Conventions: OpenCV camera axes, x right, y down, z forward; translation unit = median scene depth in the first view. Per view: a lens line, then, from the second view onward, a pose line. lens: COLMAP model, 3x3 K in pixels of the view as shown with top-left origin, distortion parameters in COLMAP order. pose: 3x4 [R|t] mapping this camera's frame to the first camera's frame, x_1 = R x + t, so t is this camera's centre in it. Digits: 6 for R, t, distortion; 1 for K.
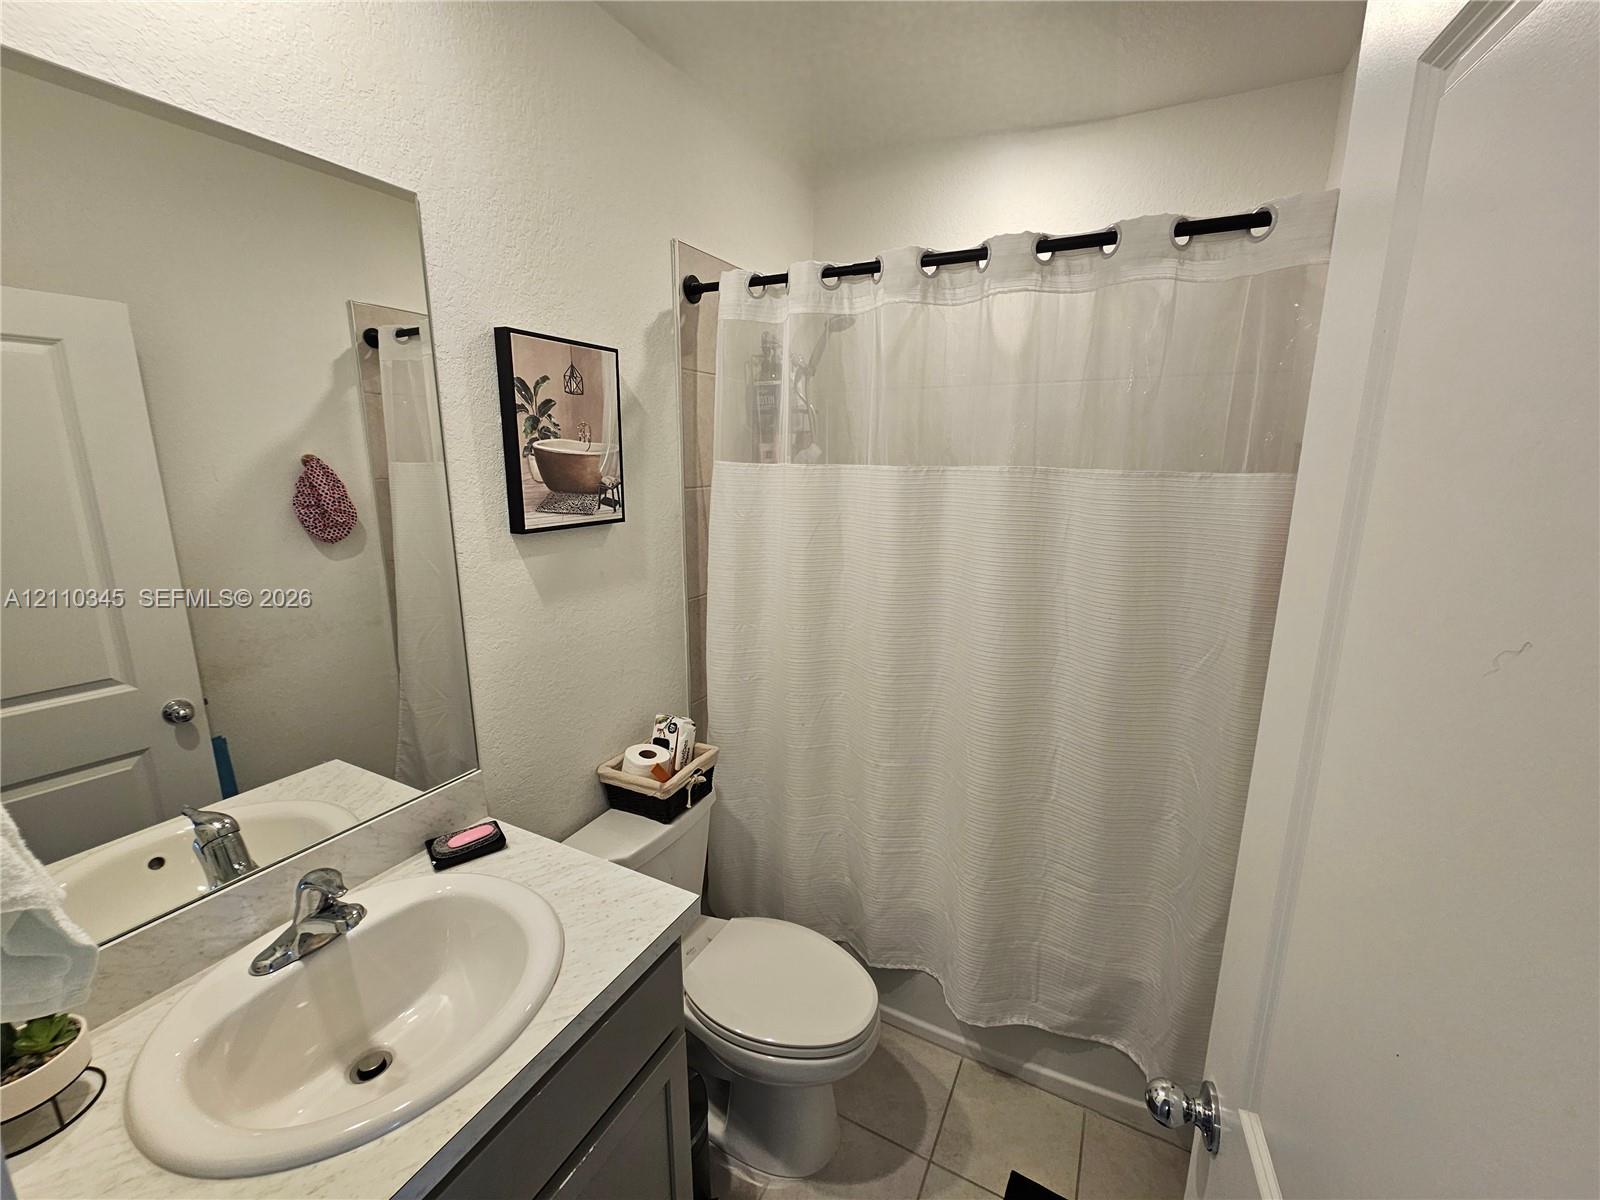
lens RADIAL K [[646.7, 0, 803.8], [0, 646.7, 594.6], [0, 0, 1]] dist [-0.009633, 0.004566]
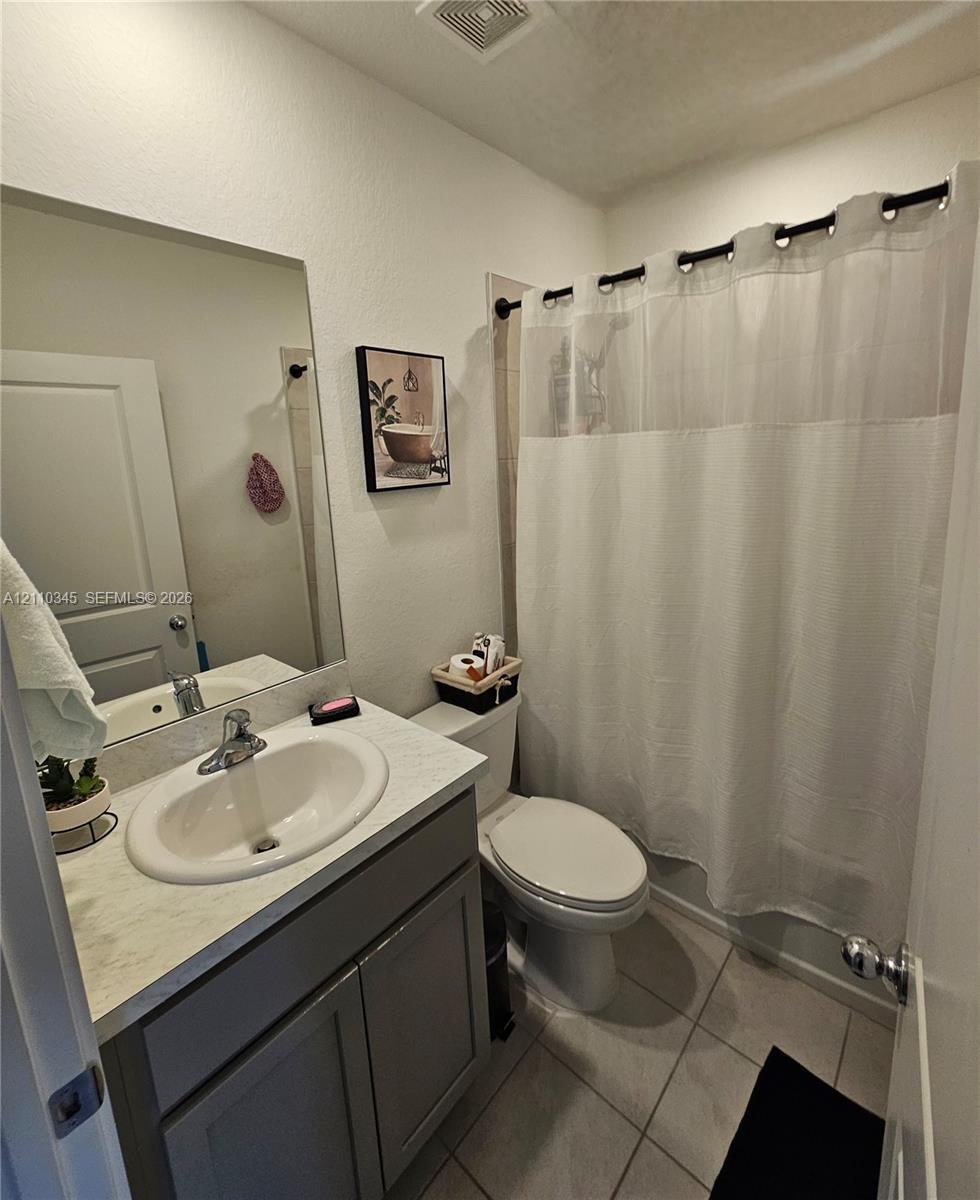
lens RADIAL K [[528.5, 0, 495.7], [0, 528.5, 550.0], [0, 0, 1]] dist [-0.017344, 0.016273]
pose [[0.968560, -0.005405, -0.248720, 0.088694], [-0.001186, 0.999652, -0.026340, 0.053012], [0.248776, 0.025807, 0.968217, -0.033296]]
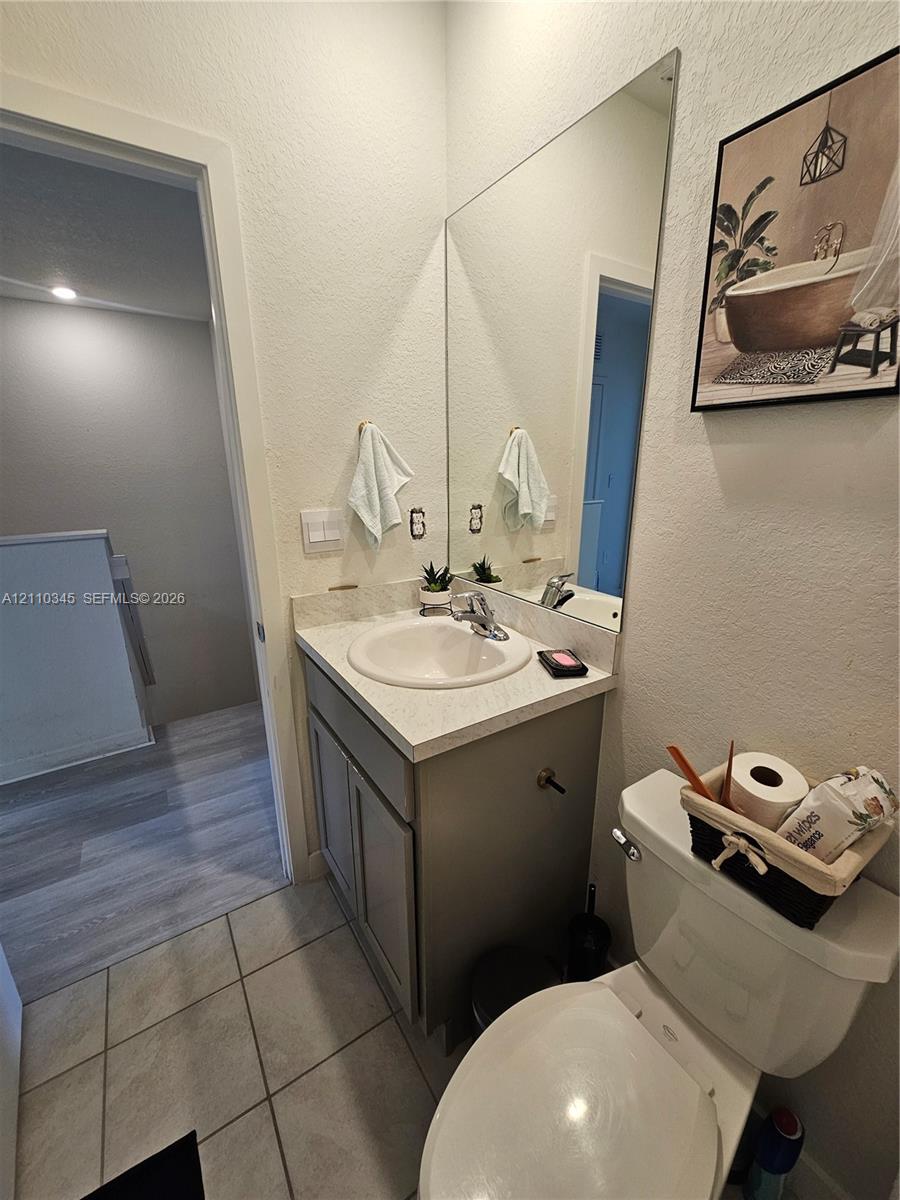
lens RADIAL K [[485.0, 0, 450.0], [0, 485.0, 600.0], [0, 0, 1]] dist [-0.009633, 0.004566]
pose [[-0.481602, 0.244437, -0.841612, 0.296472], [-0.181292, 0.911758, 0.368552, -0.037430], [0.857434, 0.330073, -0.394790, 0.924833]]
